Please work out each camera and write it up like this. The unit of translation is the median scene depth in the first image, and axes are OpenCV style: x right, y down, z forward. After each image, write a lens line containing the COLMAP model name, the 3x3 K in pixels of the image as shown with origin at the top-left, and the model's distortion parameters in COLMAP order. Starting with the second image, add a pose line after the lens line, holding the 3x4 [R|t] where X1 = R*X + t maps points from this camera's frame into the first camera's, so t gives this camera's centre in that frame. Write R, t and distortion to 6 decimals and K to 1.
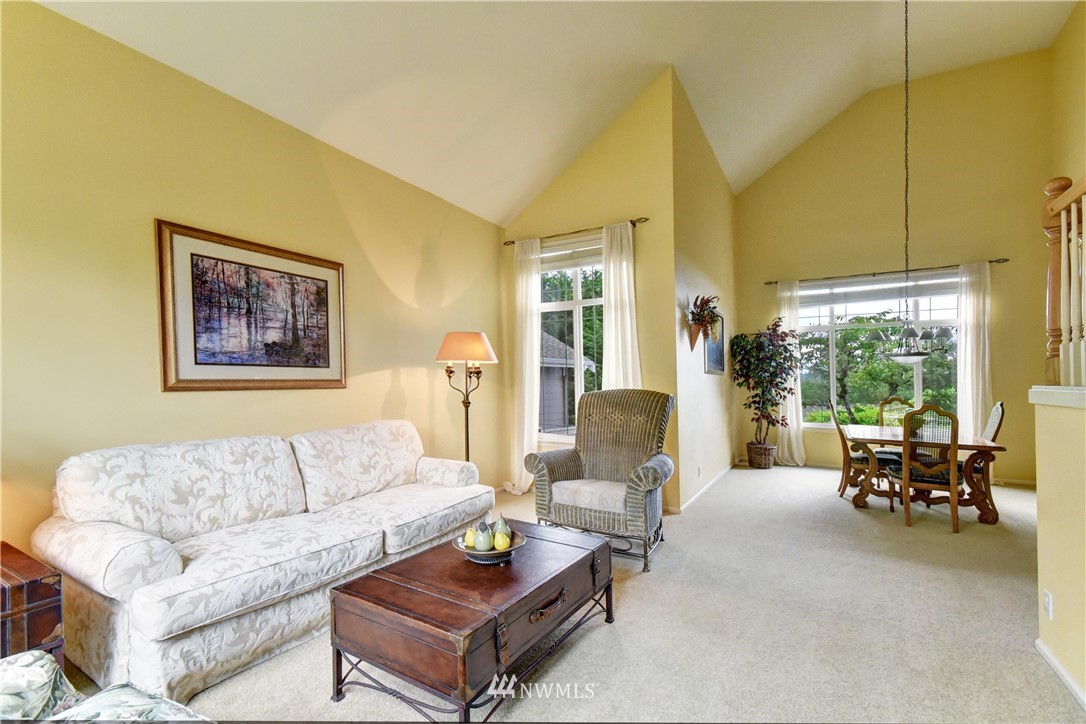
lens RADIAL K [[436.3, 0, 545.2], [0, 436.3, 377.8], [0, 0, 1]] dist [-0.001017, 0.018786]
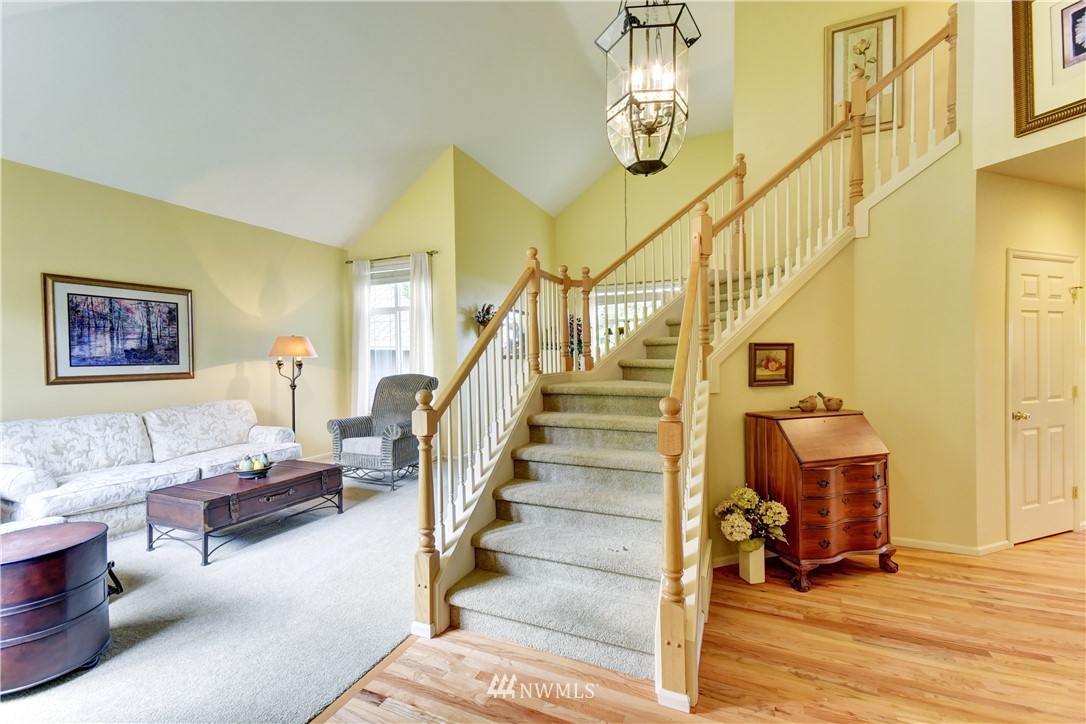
lens RADIAL K [[433.7, 0, 544.1], [0, 433.7, 348.1], [0, 0, 1]] dist [0.002180, -0.000016]
pose [[0.992437, -0.015093, 0.121820, 0.535984], [0.016959, 0.999754, -0.014300, -0.037538], [-0.121574, 0.016258, 0.992449, -0.572715]]
